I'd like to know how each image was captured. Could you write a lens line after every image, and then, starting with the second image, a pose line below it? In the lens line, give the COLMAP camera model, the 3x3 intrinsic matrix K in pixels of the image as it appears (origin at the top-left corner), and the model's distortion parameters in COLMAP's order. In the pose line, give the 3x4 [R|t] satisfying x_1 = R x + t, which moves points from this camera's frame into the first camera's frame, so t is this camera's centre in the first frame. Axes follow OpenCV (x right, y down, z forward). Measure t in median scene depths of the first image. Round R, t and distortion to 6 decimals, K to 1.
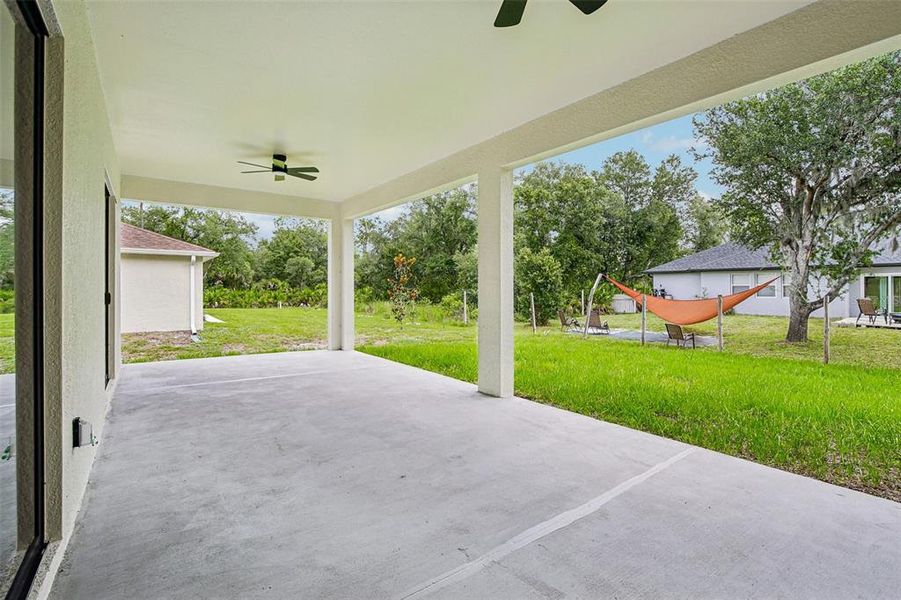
lens RADIAL K [[422.9, 0, 452.7], [0, 422.9, 292.0], [0, 0, 1]] dist [-0.001118, -0.017035]
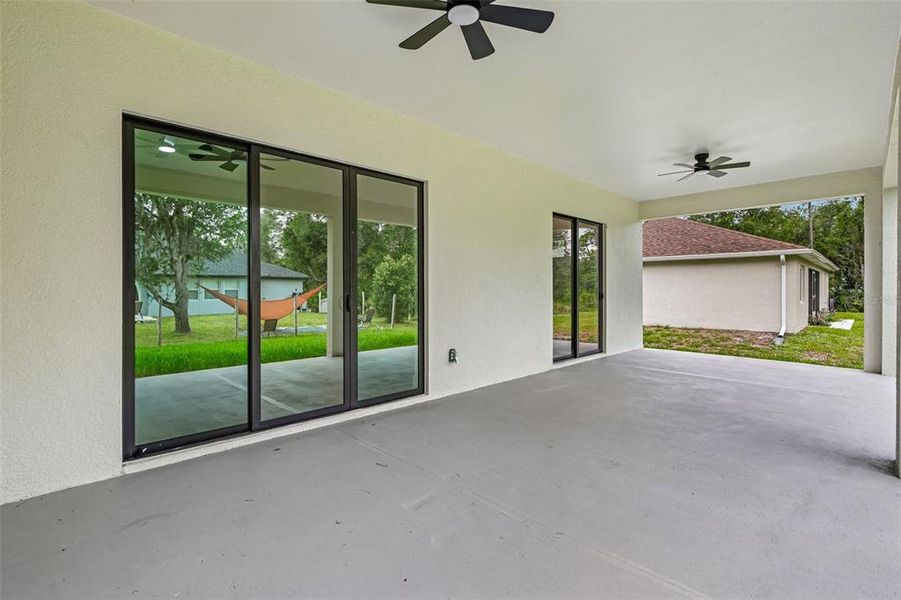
lens RADIAL K [[422.9, 0, 452.7], [0, 422.9, 292.0], [0, 0, 1]] dist [-0.001118, -0.017035]
pose [[0.126190, 0.000352, -0.992006, 0.236825], [-0.005577, 0.999984, -0.000355, 0.002693], [0.991990, 0.005577, 0.126190, 0.138161]]
